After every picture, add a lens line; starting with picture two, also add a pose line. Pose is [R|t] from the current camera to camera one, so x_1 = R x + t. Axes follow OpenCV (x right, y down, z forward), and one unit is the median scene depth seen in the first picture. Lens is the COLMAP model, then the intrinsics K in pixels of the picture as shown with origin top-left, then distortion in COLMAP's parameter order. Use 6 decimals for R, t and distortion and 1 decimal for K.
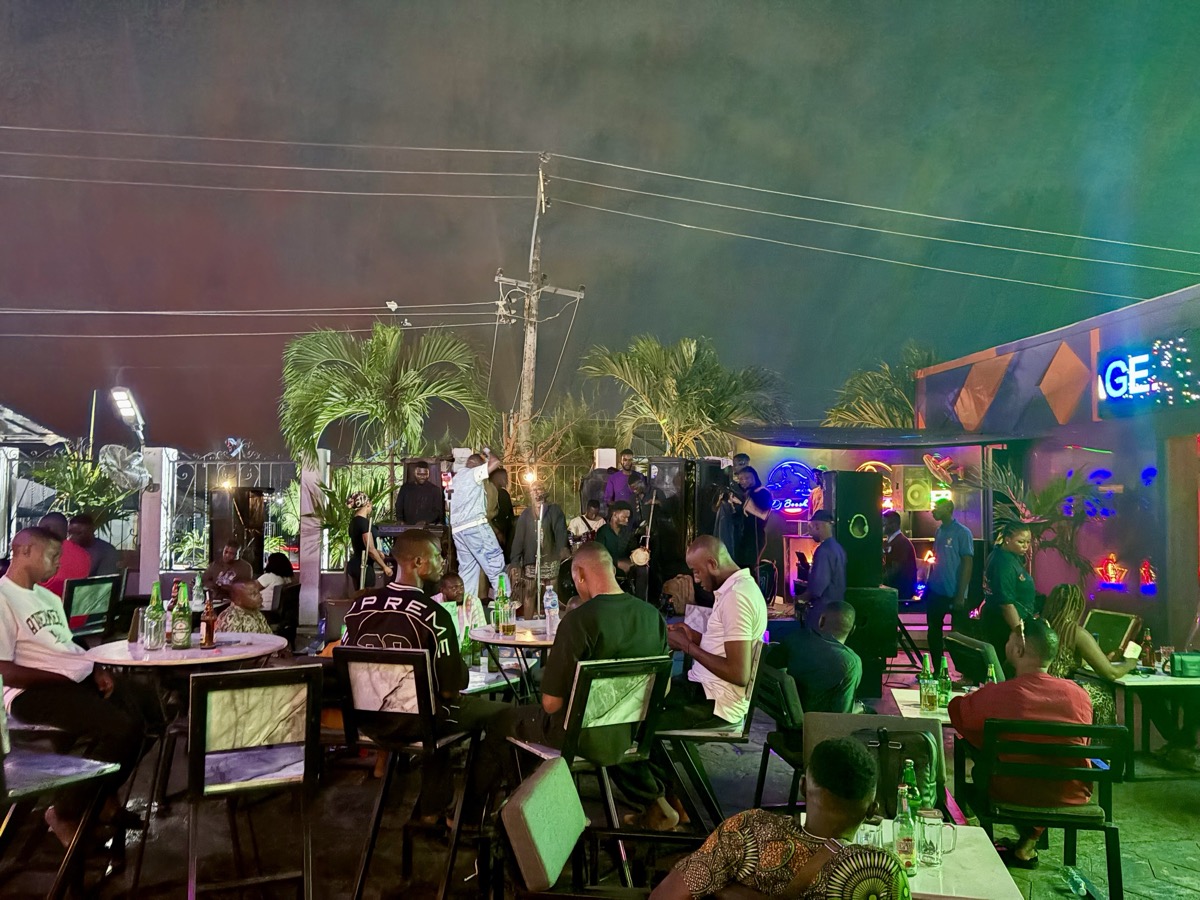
lens RADIAL K [[897.5, 0, 600.0], [0, 897.5, 450.0], [0, 0, 1]] dist [0.046160, -0.047280]
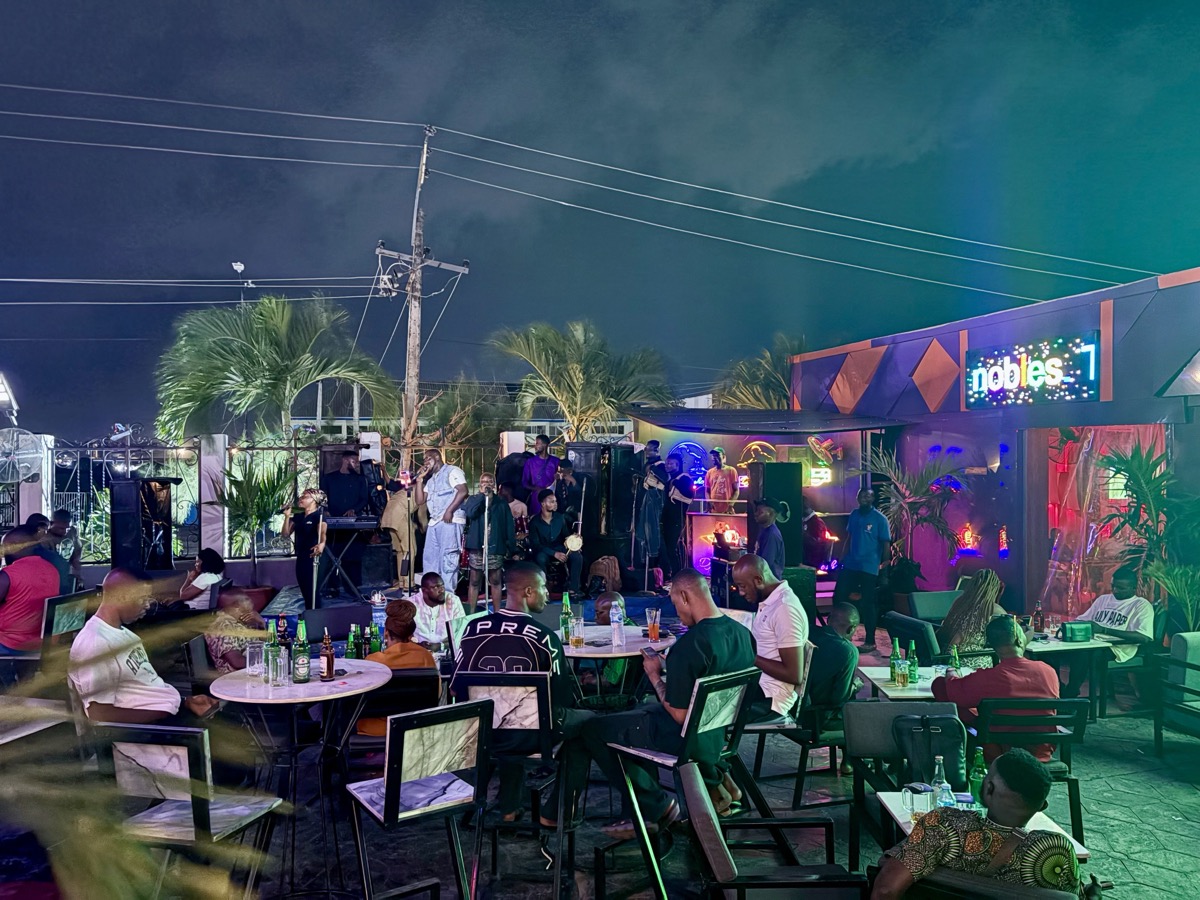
lens RADIAL K [[897.5, 0, 600.0], [0, 897.5, 450.0], [0, 0, 1]] dist [0.046160, -0.047280]
pose [[0.981737, -0.010295, 0.189967, -0.241352], [0.001226, 0.998857, 0.047792, -0.076176], [-0.190241, -0.046686, 0.980627, -0.064848]]
